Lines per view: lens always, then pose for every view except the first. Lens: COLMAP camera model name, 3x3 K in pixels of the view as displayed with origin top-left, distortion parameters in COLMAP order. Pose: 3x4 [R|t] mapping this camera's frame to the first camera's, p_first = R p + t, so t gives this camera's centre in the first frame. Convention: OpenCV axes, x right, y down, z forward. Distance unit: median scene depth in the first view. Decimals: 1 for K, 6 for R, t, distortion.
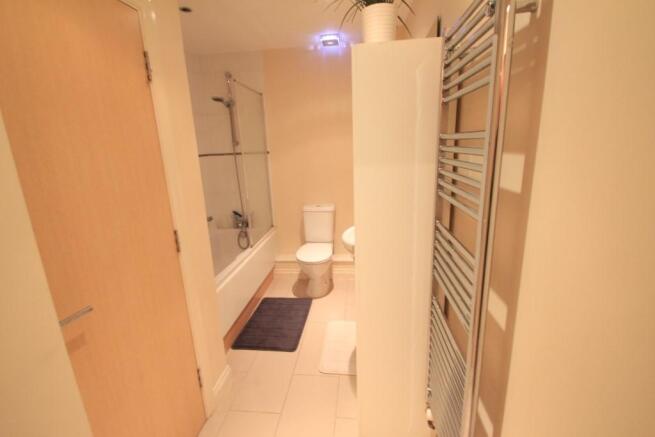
lens RADIAL K [[308.1, 0, 327.6], [0, 308.1, 216.6], [0, 0, 1]] dist [-0.002277, 0.000012]
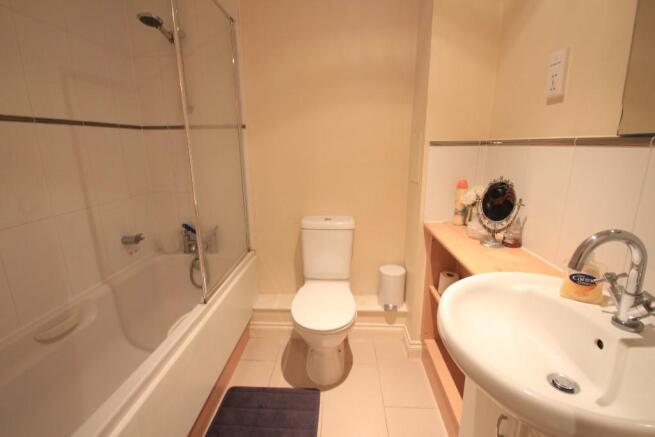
lens RADIAL K [[308.1, 0, 327.1], [0, 308.1, 221.1], [0, 0, 1]] dist [-0.002277, 0.000012]
pose [[0.998021, 0.019415, 0.059817, -0.066739], [-0.020004, 0.999757, 0.009270, -0.036305], [-0.059622, -0.010449, 0.998166, 0.405220]]
